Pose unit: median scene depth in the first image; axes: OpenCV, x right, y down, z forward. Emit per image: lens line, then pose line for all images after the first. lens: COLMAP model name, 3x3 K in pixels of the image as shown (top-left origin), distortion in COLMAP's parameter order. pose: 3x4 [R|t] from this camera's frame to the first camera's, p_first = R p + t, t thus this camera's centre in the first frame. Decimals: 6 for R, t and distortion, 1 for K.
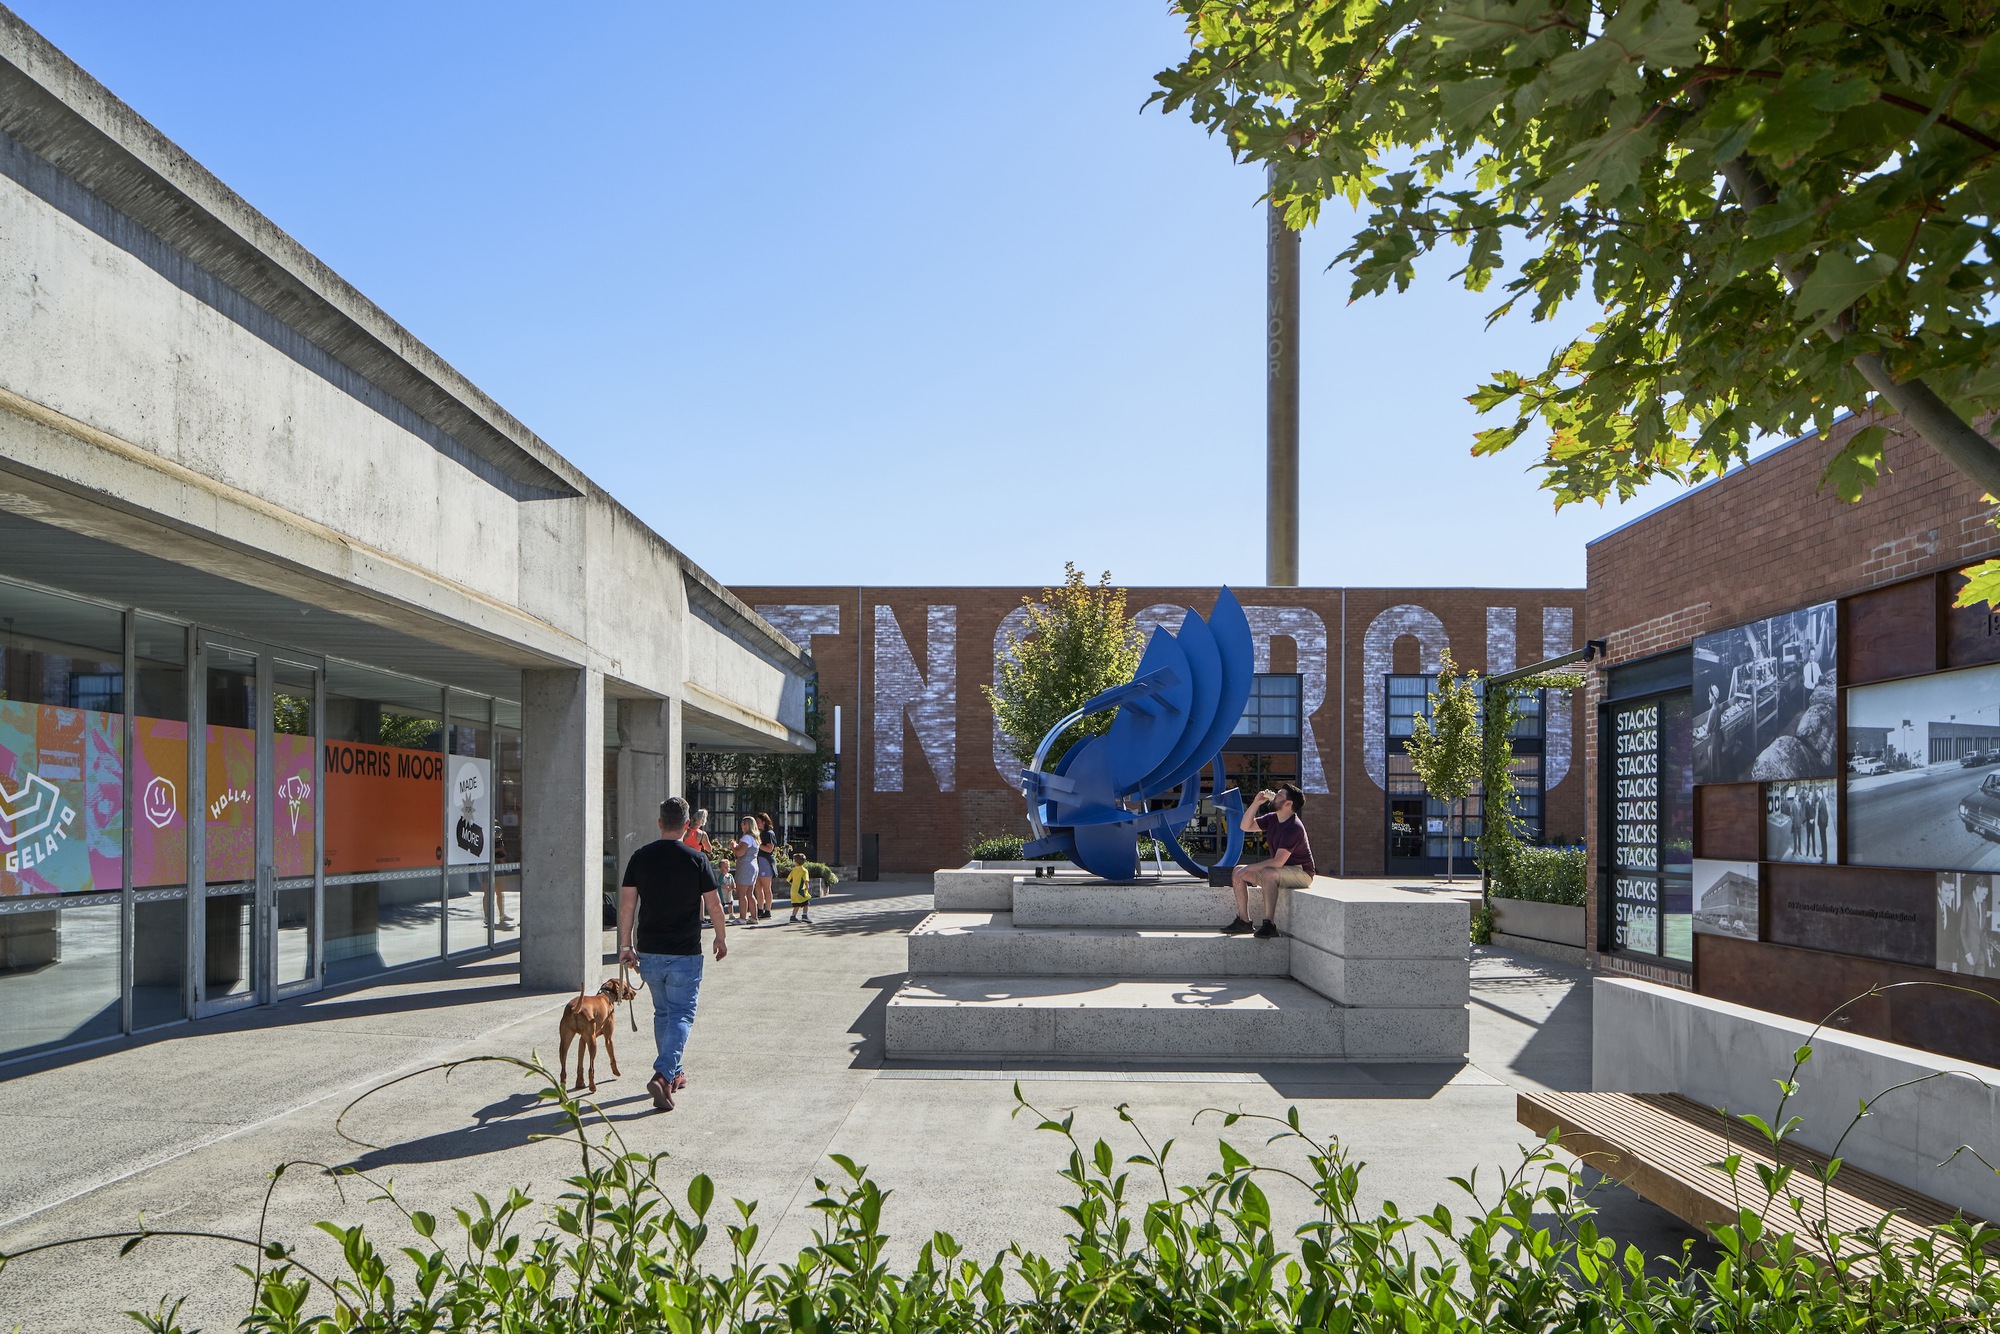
lens RADIAL K [[1372.0, 0, 996.7], [0, 1372.0, 777.1], [0, 0, 1]] dist [0.000741, 0.000240]
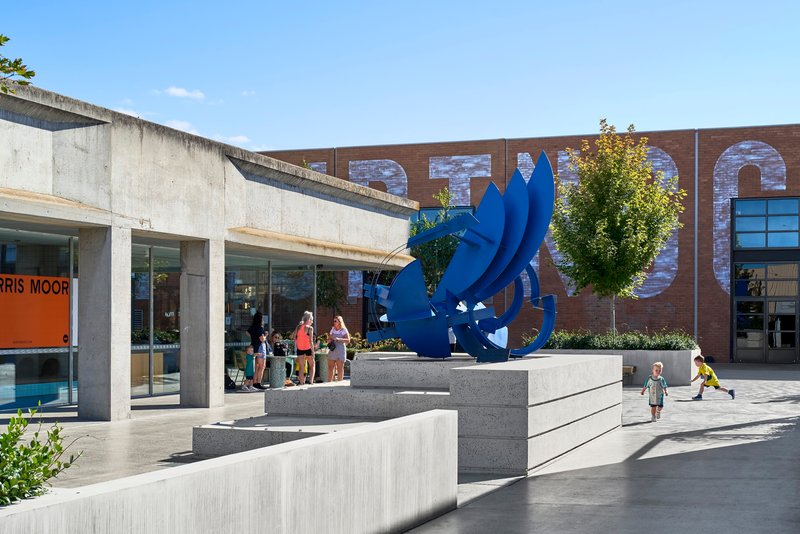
lens RADIAL K [[1159.8, 0, 400.0], [0, 1159.8, 267.0], [0, 0, 1]] dist [-0.030173, -0.026705]
pose [[0.944862, -0.016960, -0.327030, 0.466711], [0.012303, 0.999791, -0.016306, -0.003328], [0.327238, 0.011383, 0.944873, -0.198164]]
